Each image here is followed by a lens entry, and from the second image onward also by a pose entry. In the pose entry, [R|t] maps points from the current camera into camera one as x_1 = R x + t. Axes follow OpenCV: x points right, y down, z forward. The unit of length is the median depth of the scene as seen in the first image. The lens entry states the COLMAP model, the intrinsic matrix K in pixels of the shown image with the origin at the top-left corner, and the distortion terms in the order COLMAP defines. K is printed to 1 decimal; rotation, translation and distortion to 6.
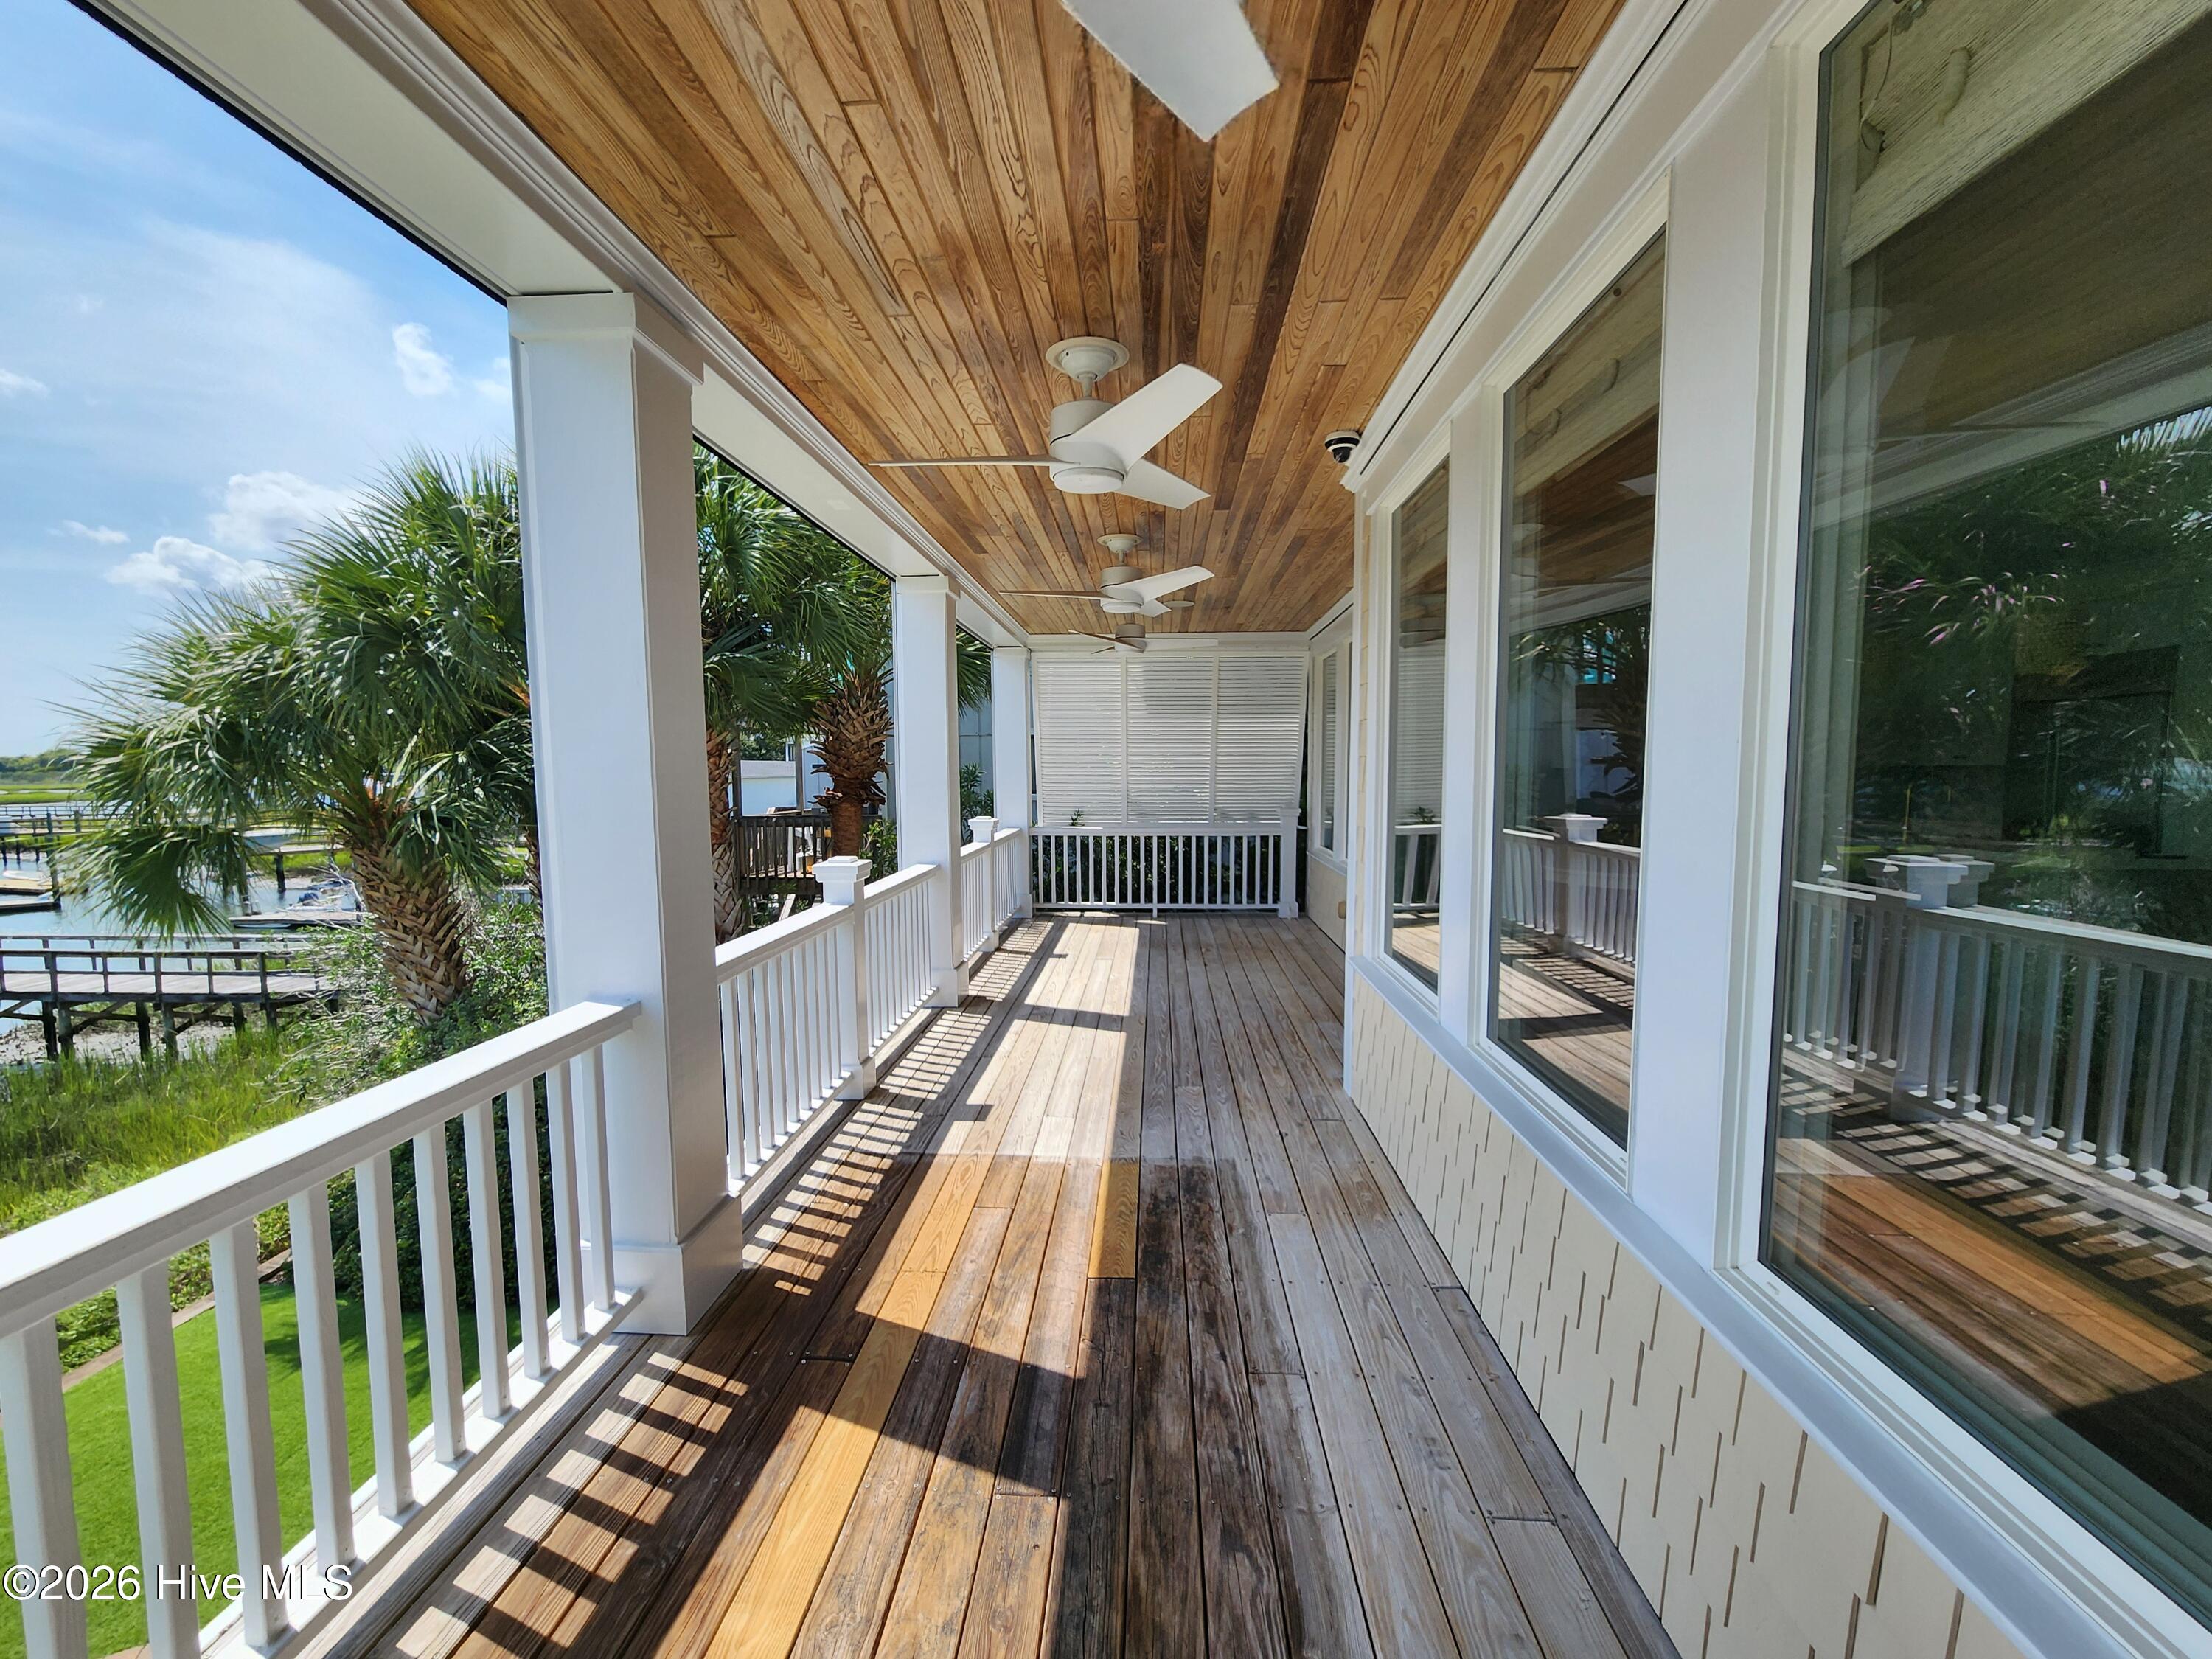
lens RADIAL K [[913.6, 0, 1103.3], [0, 913.6, 851.1], [0, 0, 1]] dist [-0.001296, 0.001362]
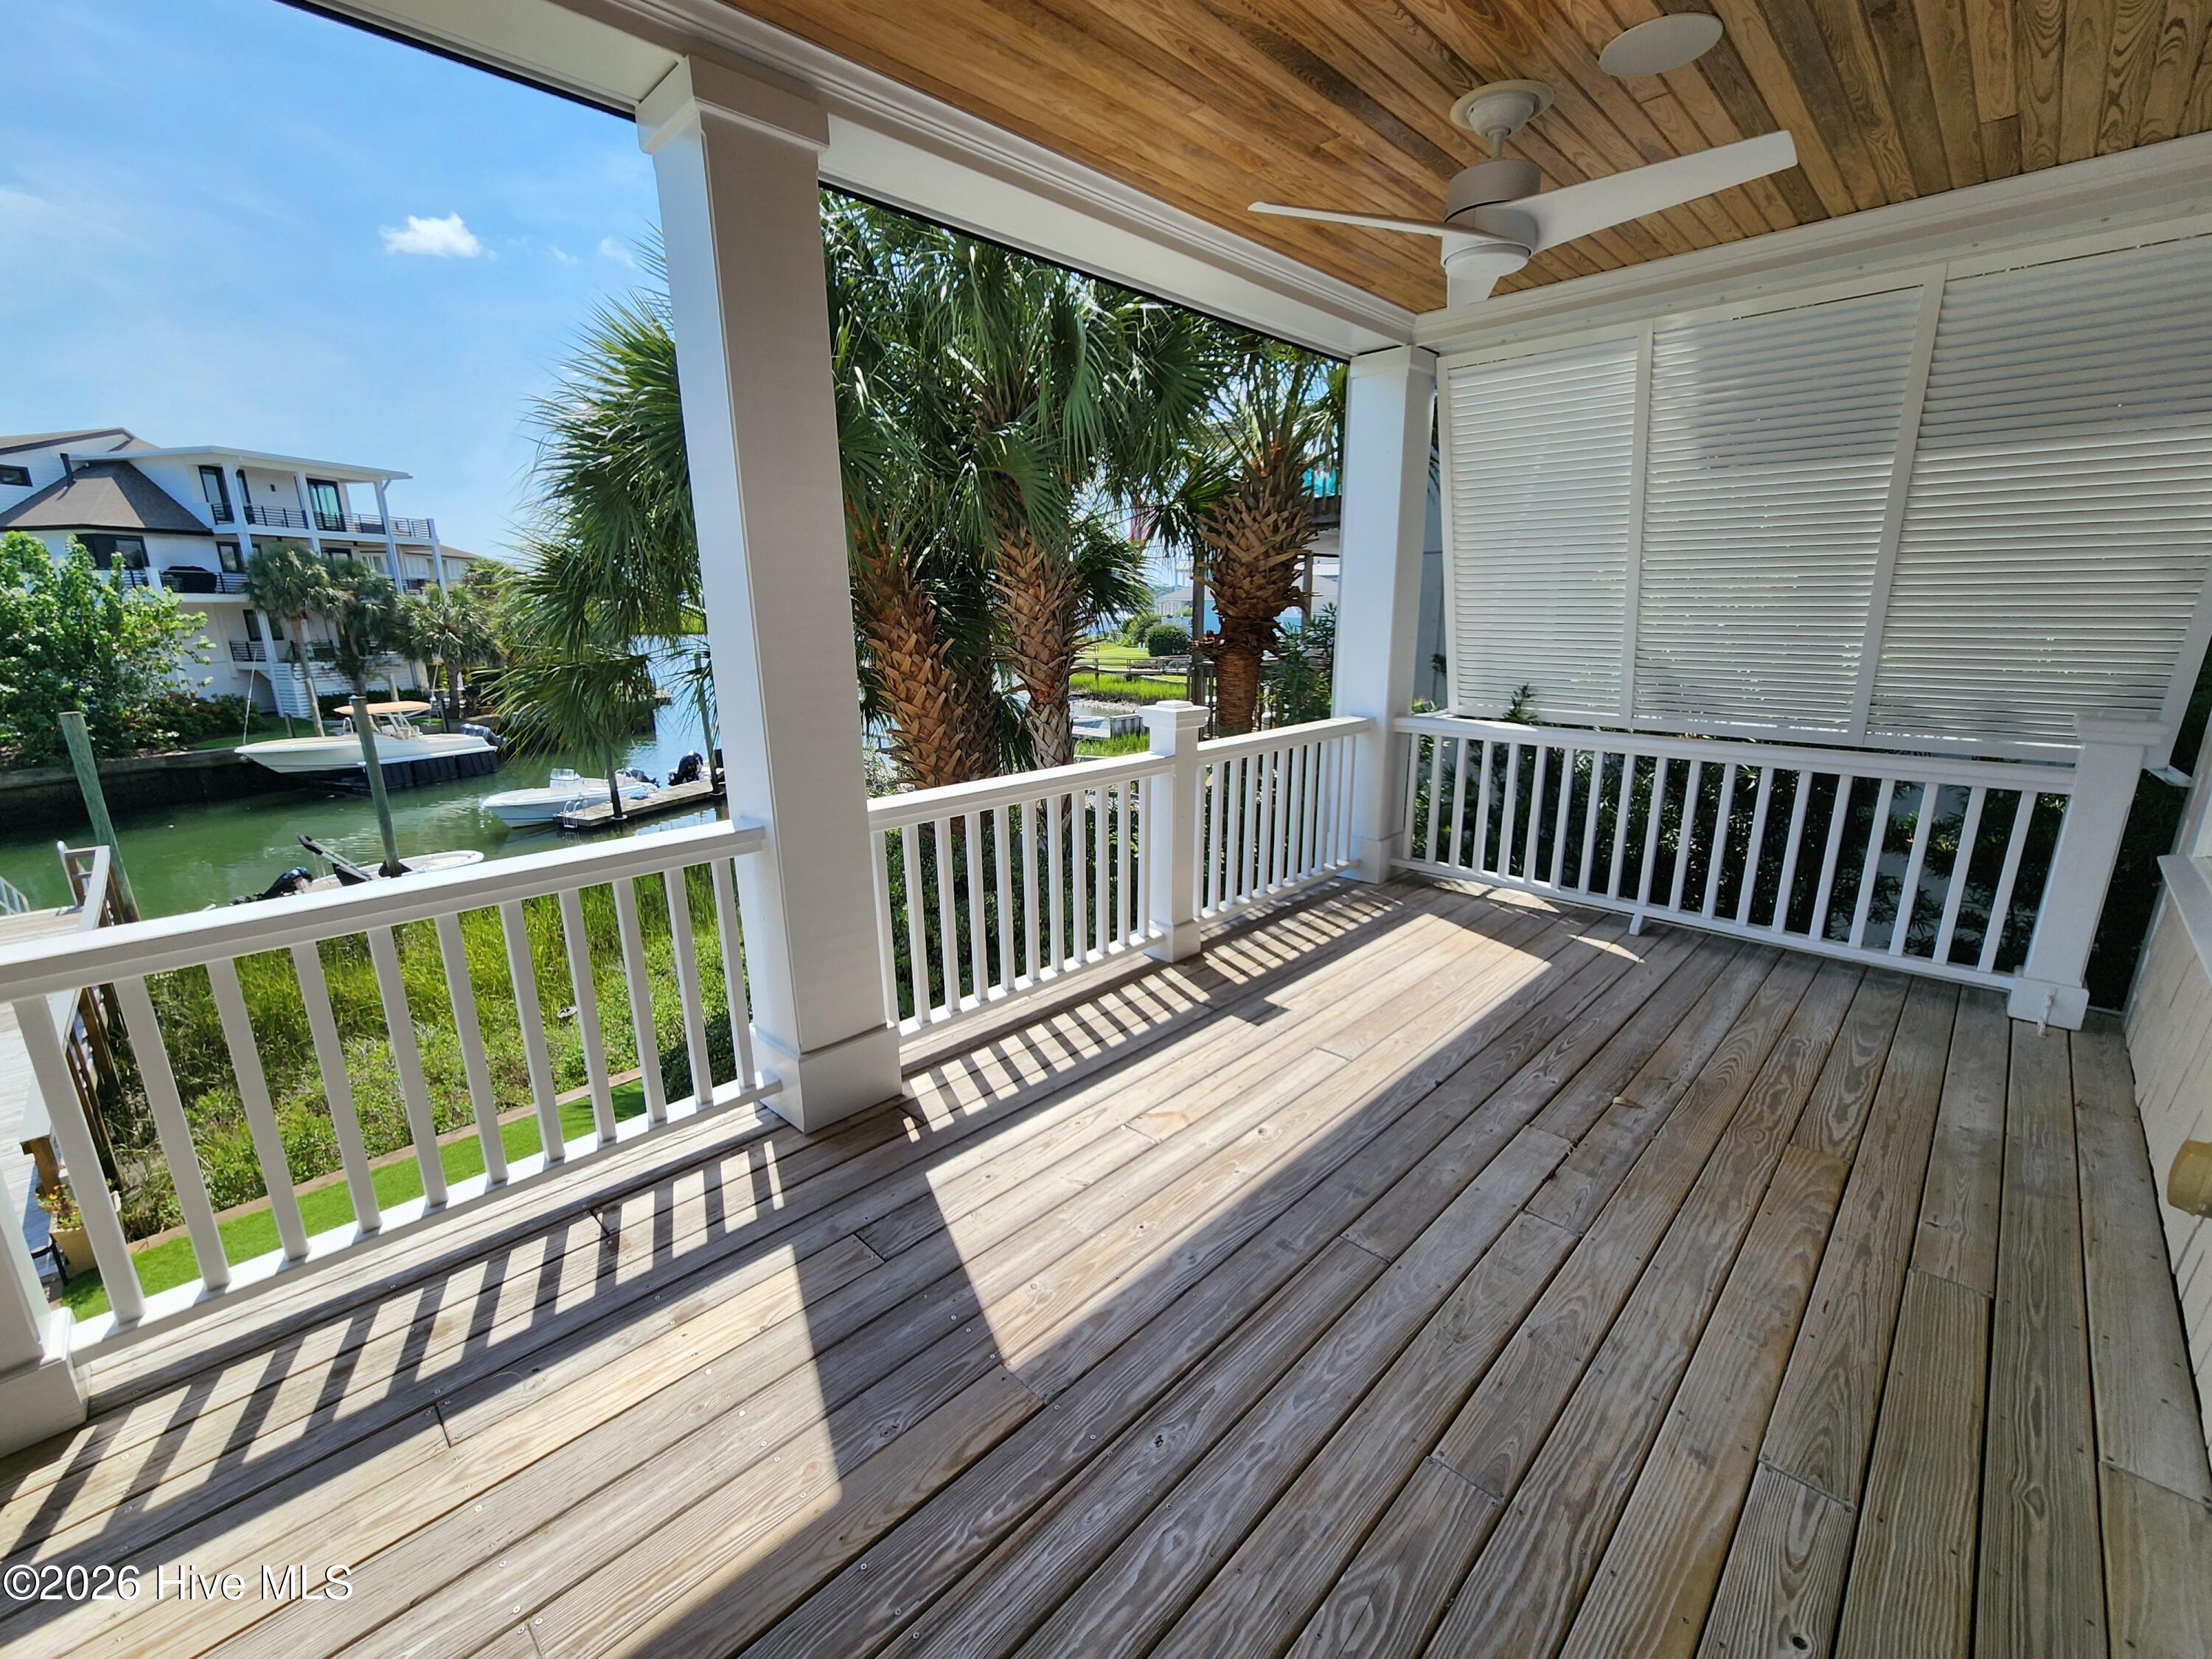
lens RADIAL K [[913.6, 0, 1102.3], [0, 913.6, 837.0], [0, 0, 1]] dist [-0.001296, 0.001362]
pose [[0.750334, 0.161077, -0.641135, 0.147184], [-0.055729, 0.981820, 0.181449, -0.044994], [0.658706, -0.100418, 0.745669, 0.502857]]
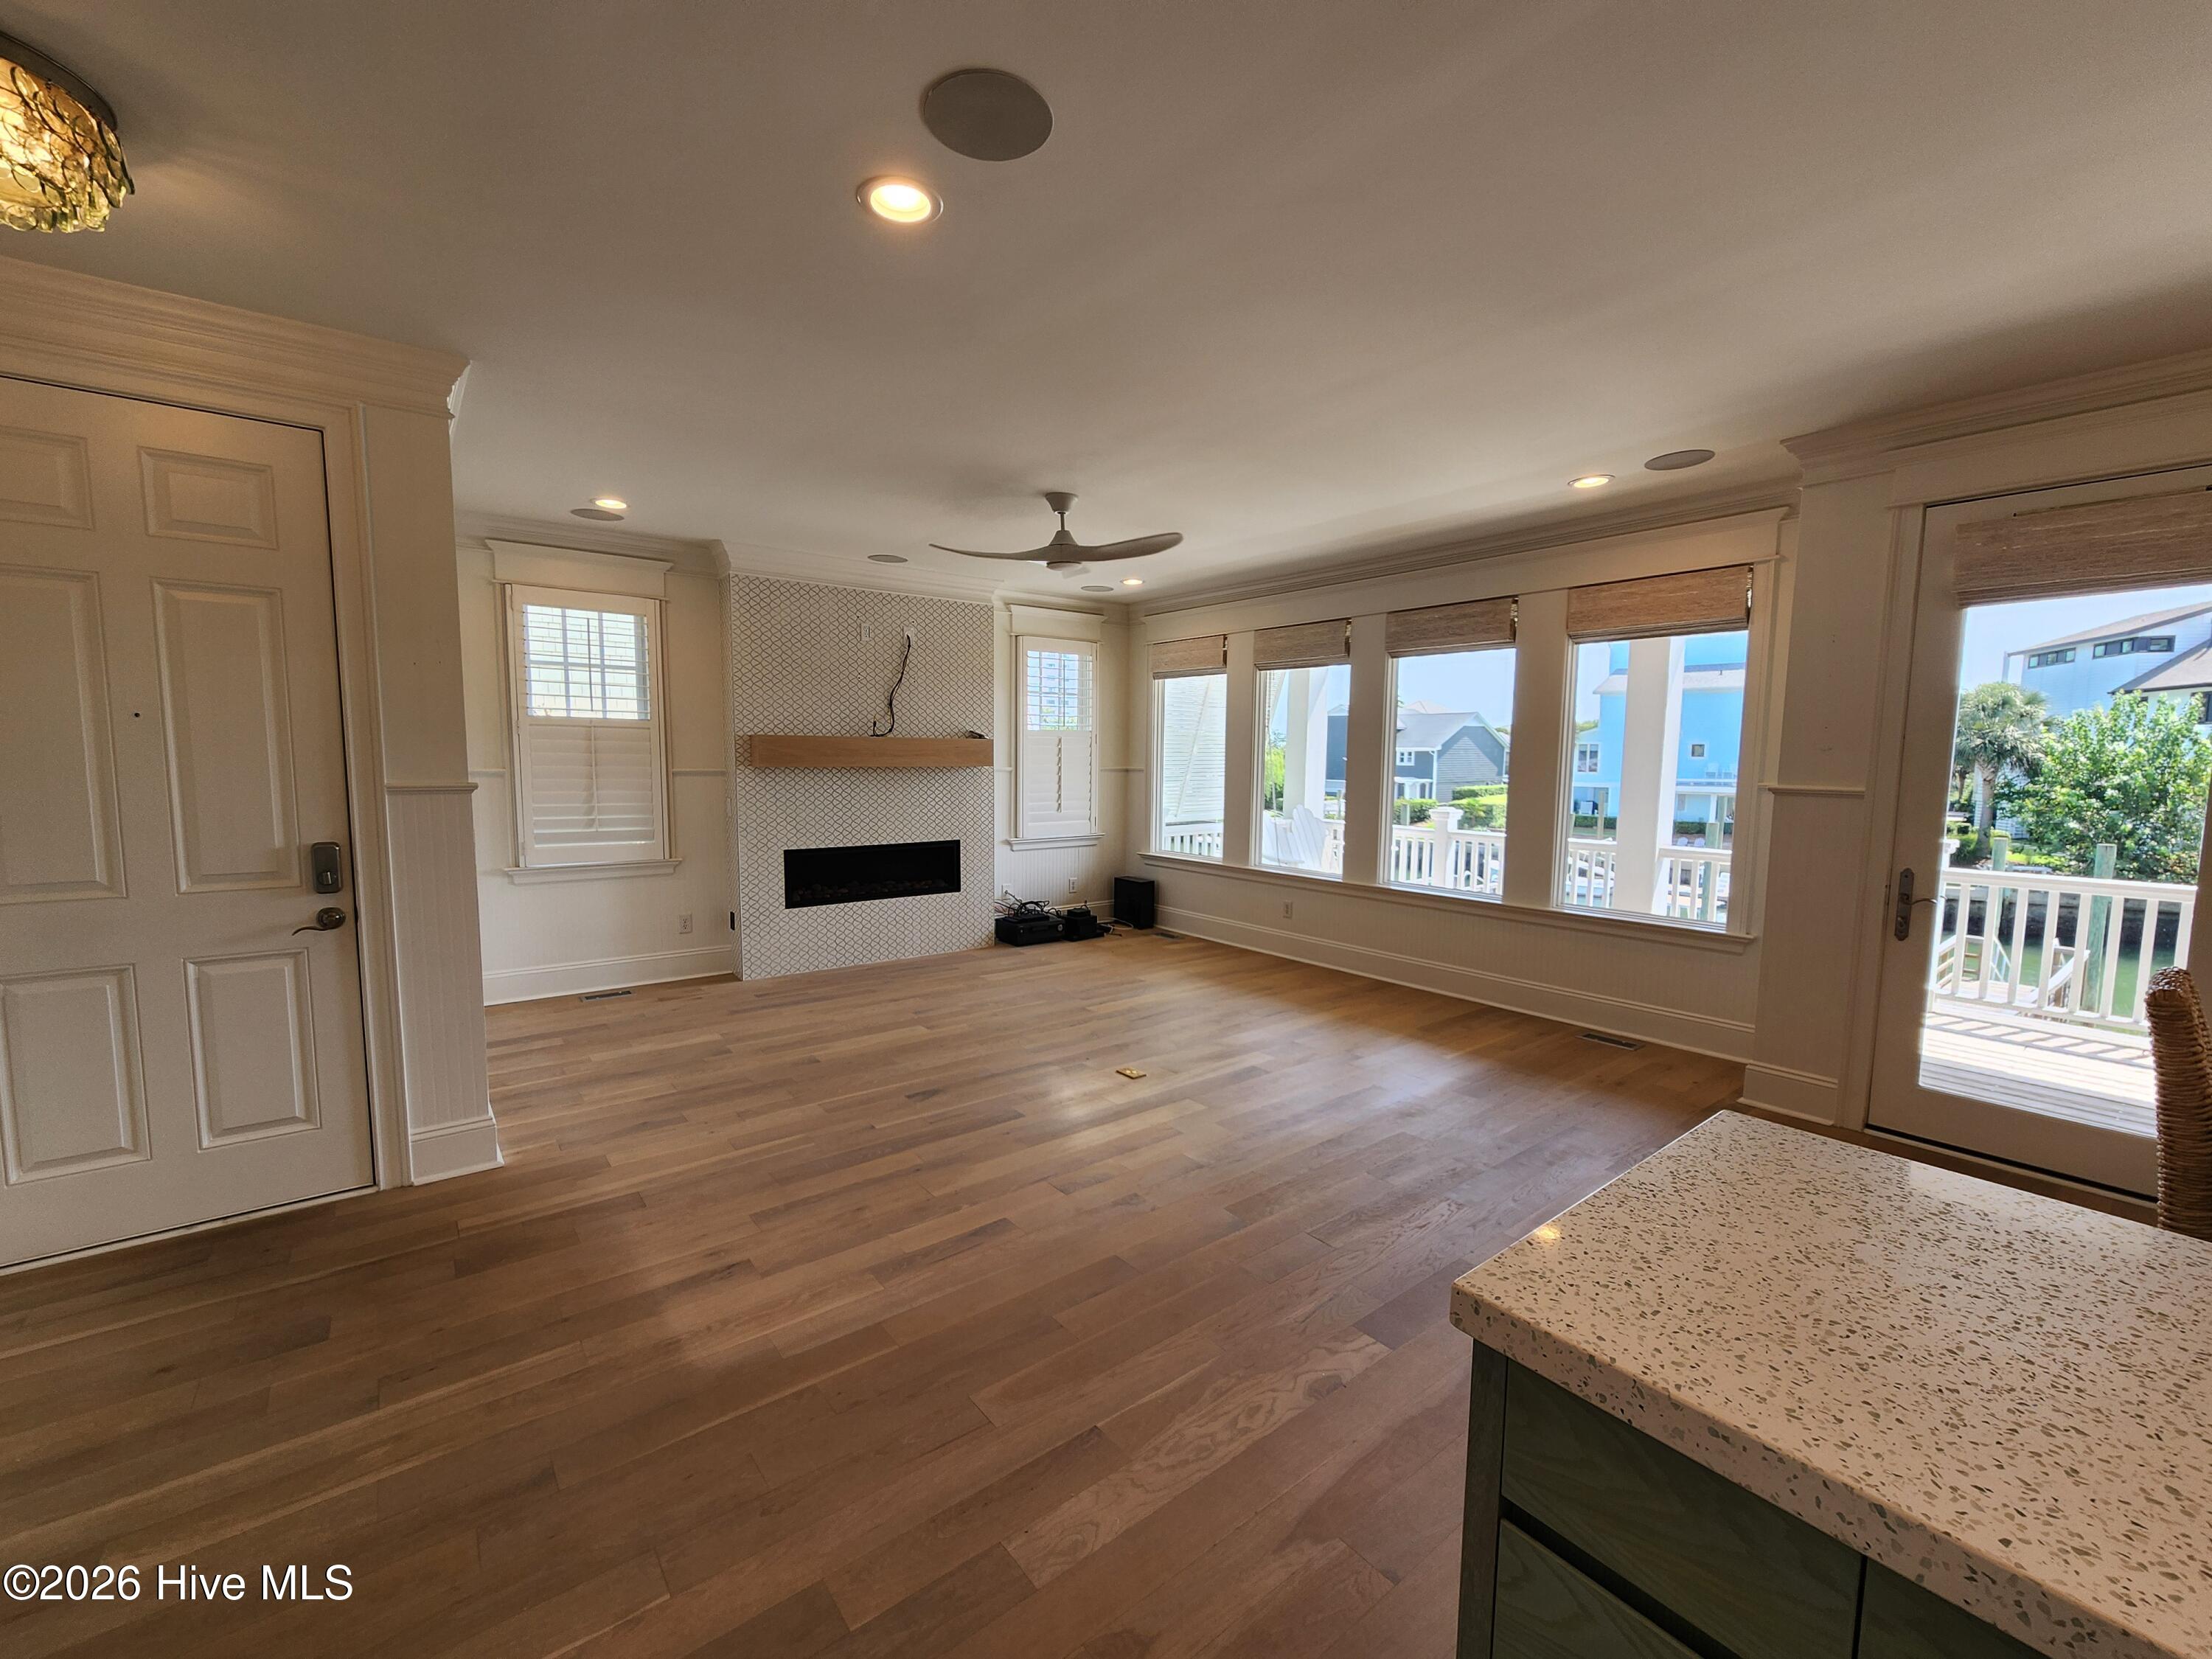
lens RADIAL K [[913.6, 0, 1096.4], [0, 913.6, 845.6], [0, 0, 1]] dist [-0.001296, 0.001362]
pose [[-0.752651, 0.064482, -0.655255, 0.740550], [-0.064111, 0.983287, 0.170402, -0.063036], [0.655291, 0.170263, -0.735937, 0.559570]]
